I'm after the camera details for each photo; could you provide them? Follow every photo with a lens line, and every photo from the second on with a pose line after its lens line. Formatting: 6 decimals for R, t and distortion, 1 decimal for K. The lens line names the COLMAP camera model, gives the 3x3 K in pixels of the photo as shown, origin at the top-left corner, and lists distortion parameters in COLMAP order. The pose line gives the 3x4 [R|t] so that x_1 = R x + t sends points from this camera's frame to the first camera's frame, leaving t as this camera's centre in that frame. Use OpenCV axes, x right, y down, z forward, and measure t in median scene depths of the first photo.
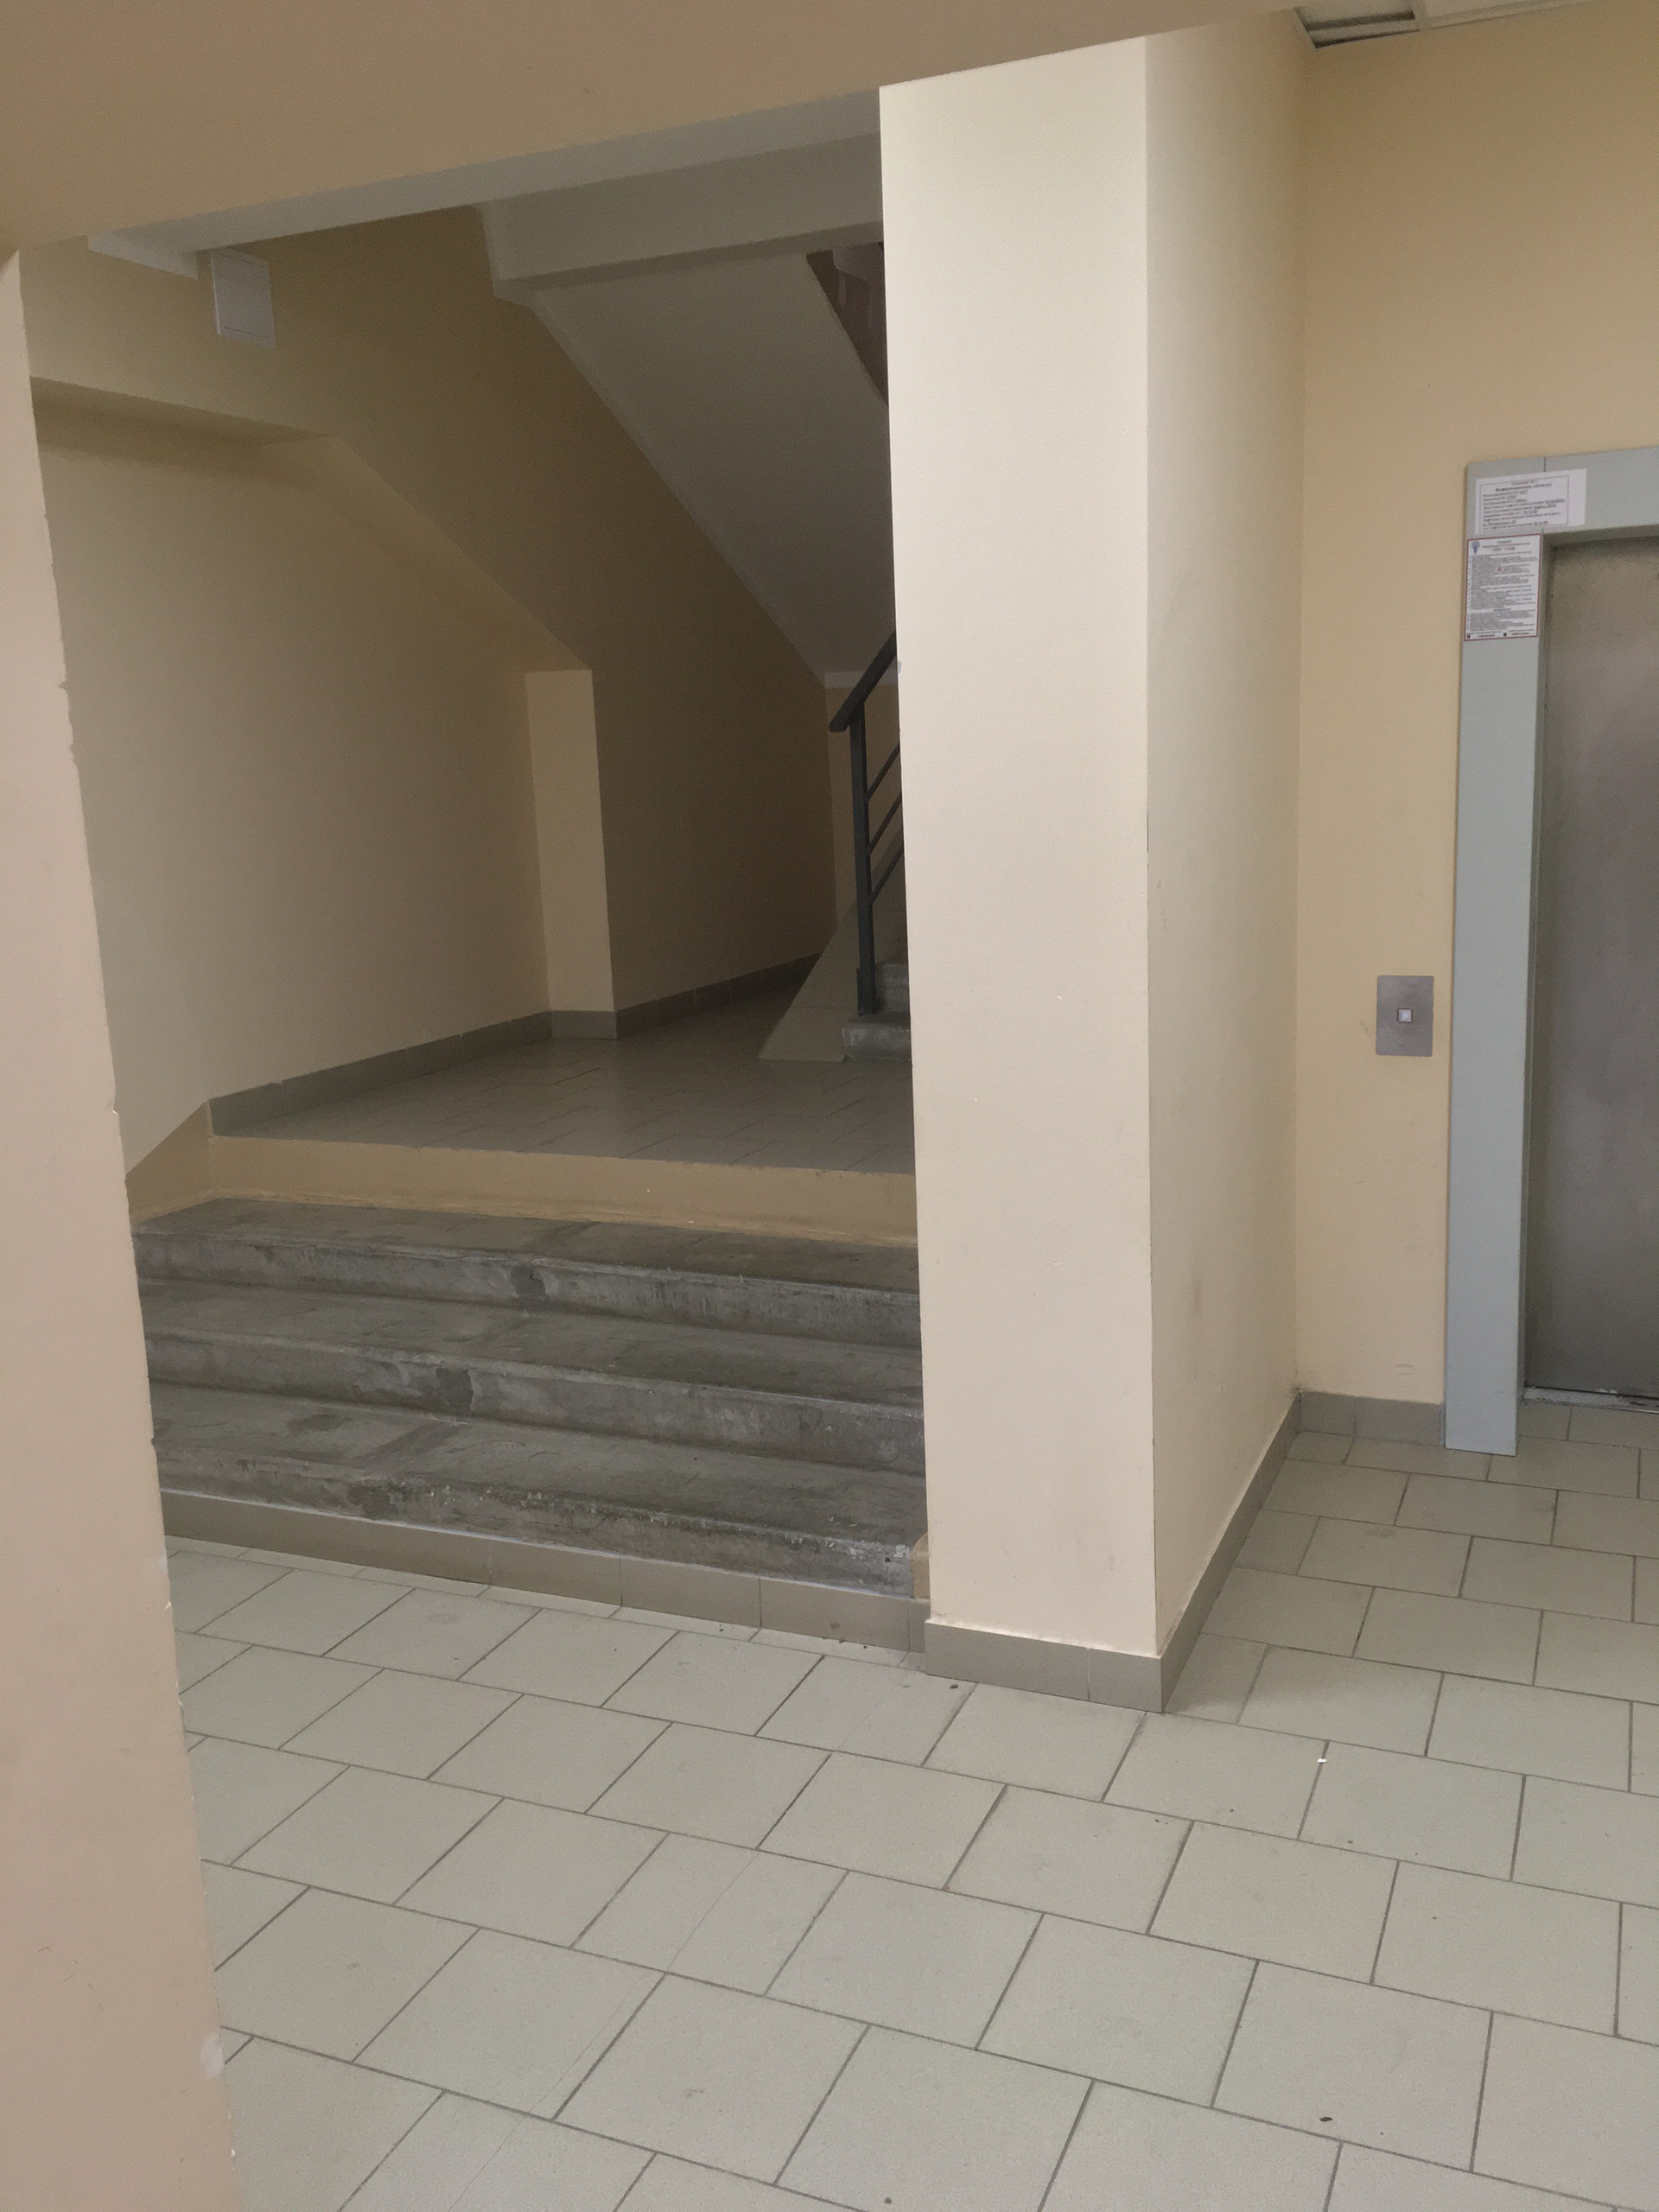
lens RADIAL K [[1882.7, 0, 829.8], [0, 1882.7, 1105.6], [0, 0, 1]] dist [0.045469, -0.069664]
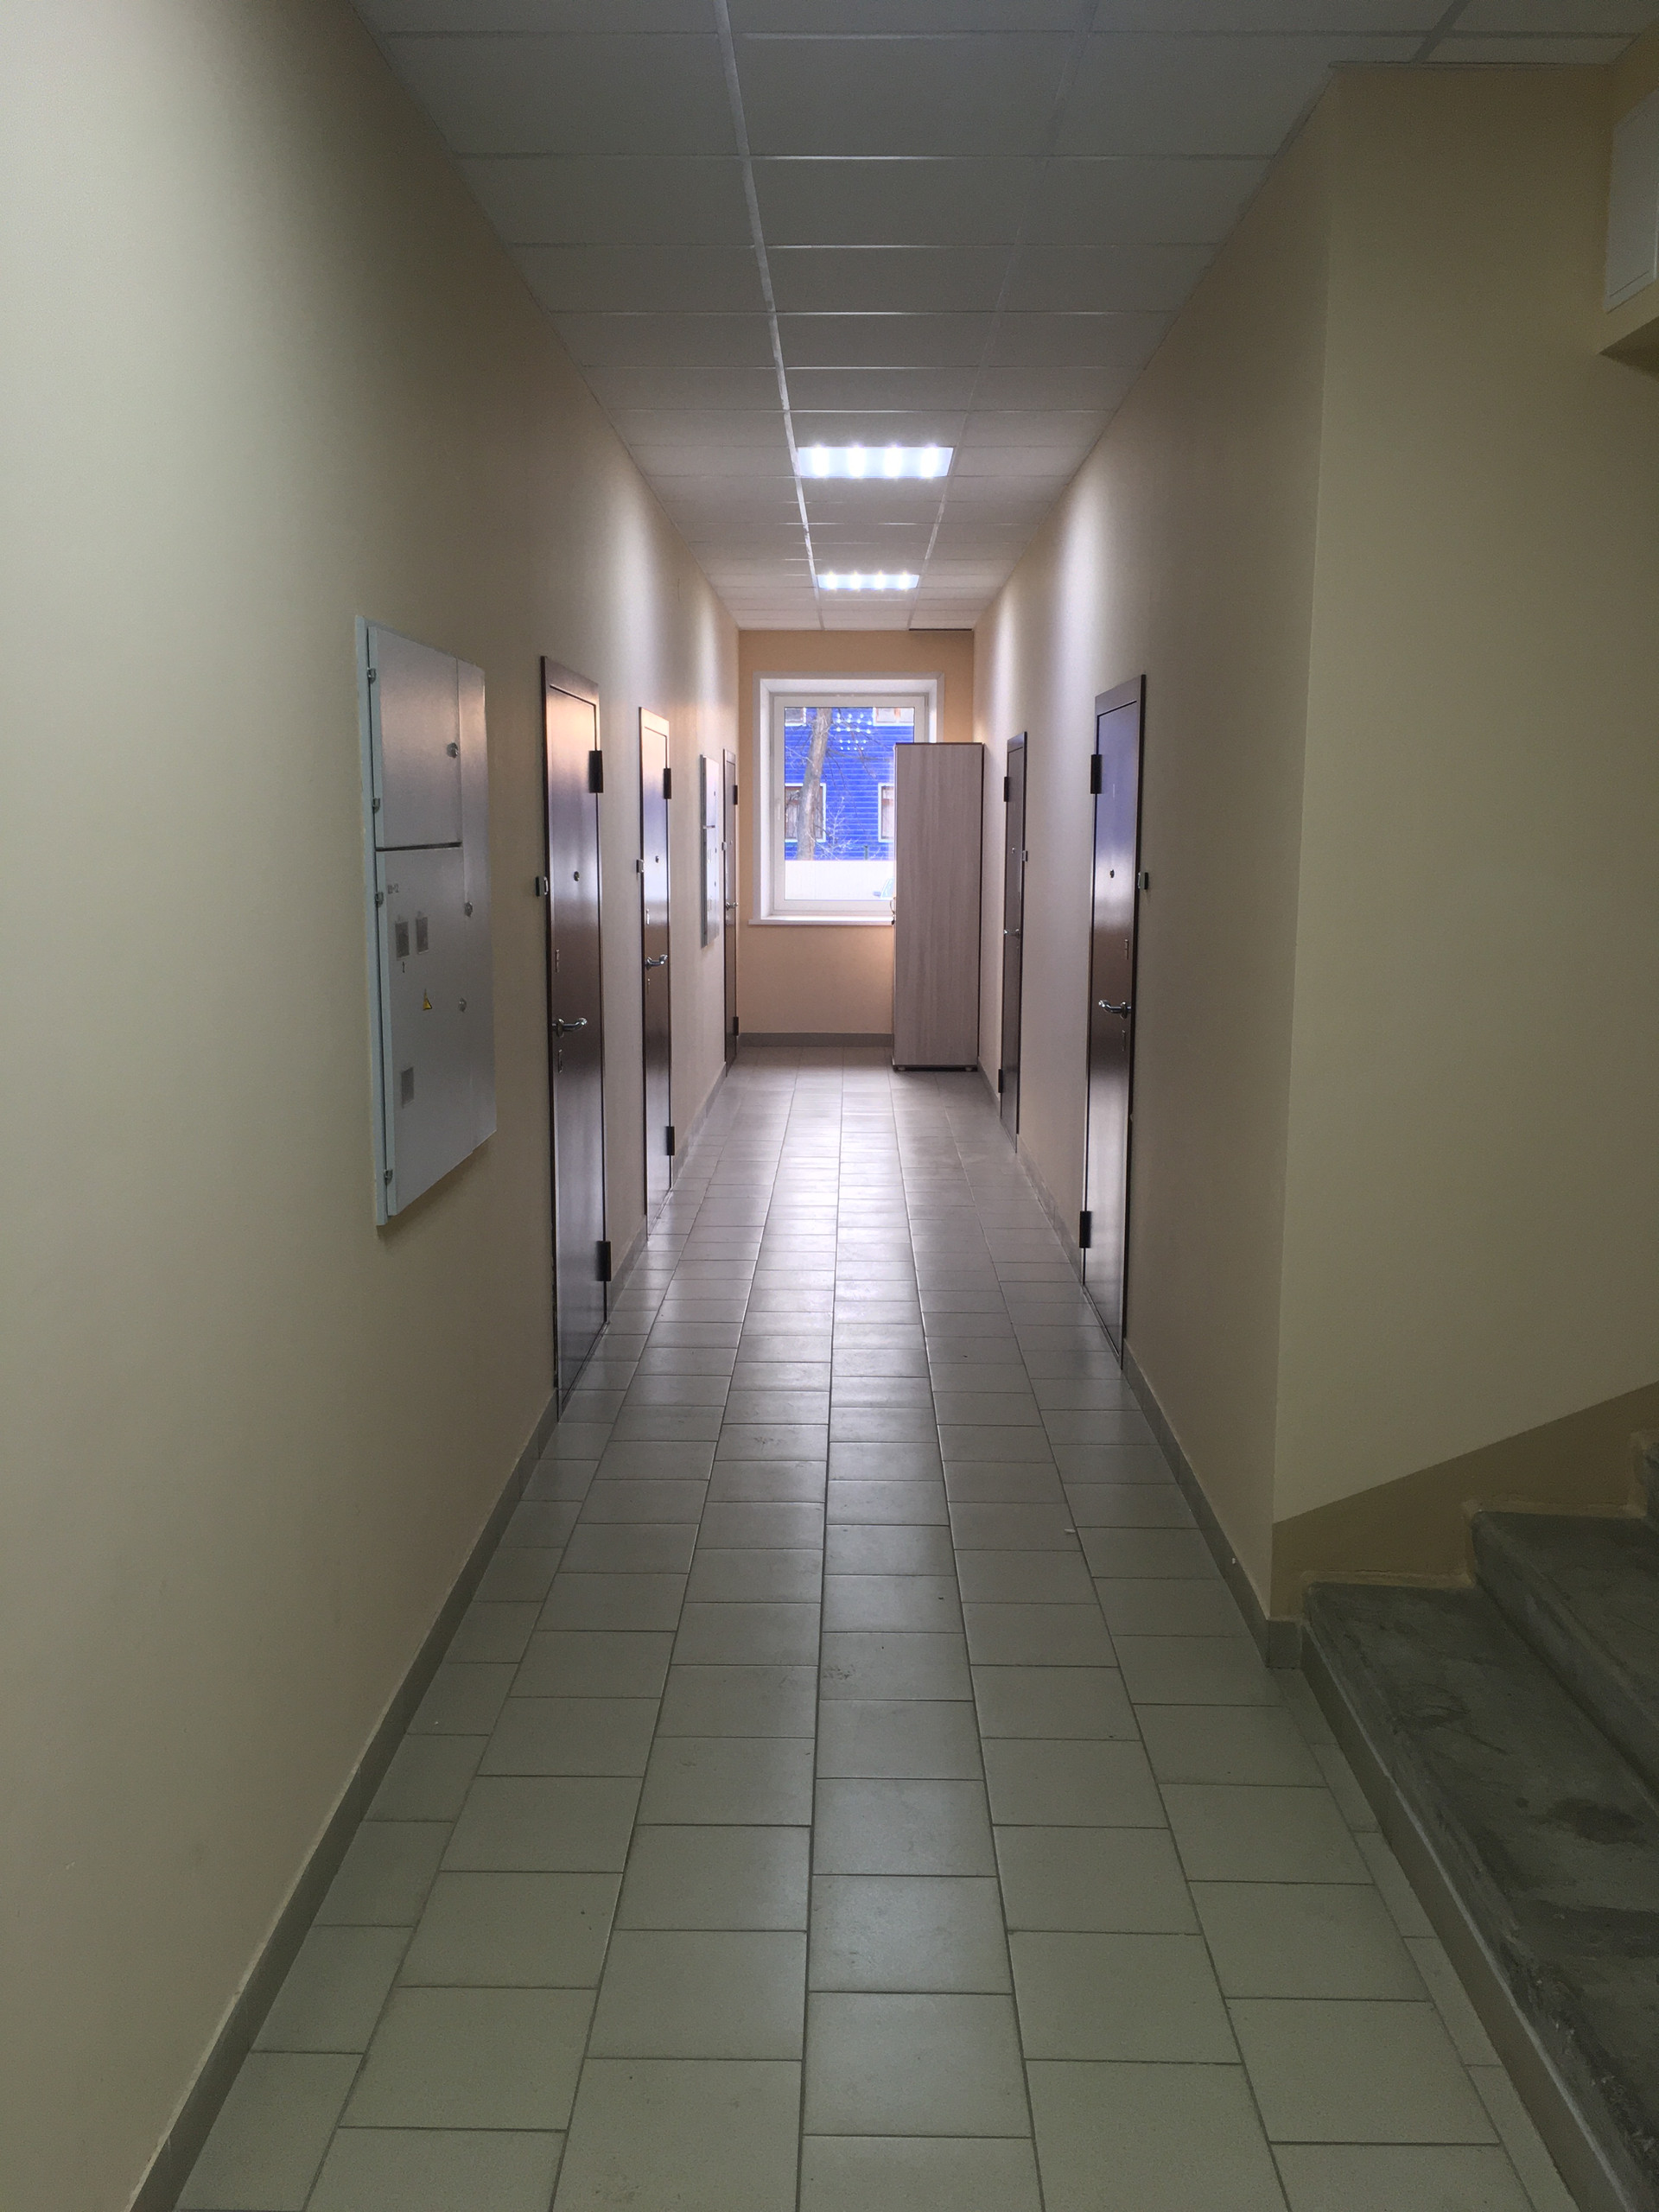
lens RADIAL K [[1882.7, 0, 829.1], [0, 1882.7, 1105.6], [0, 0, 1]] dist [0.045469, -0.069664]
pose [[0.383737, 0.178525, -0.906021, 0.199006], [-0.194279, 0.974783, 0.109789, -0.105917], [0.902774, 0.133891, 0.408744, 0.466989]]
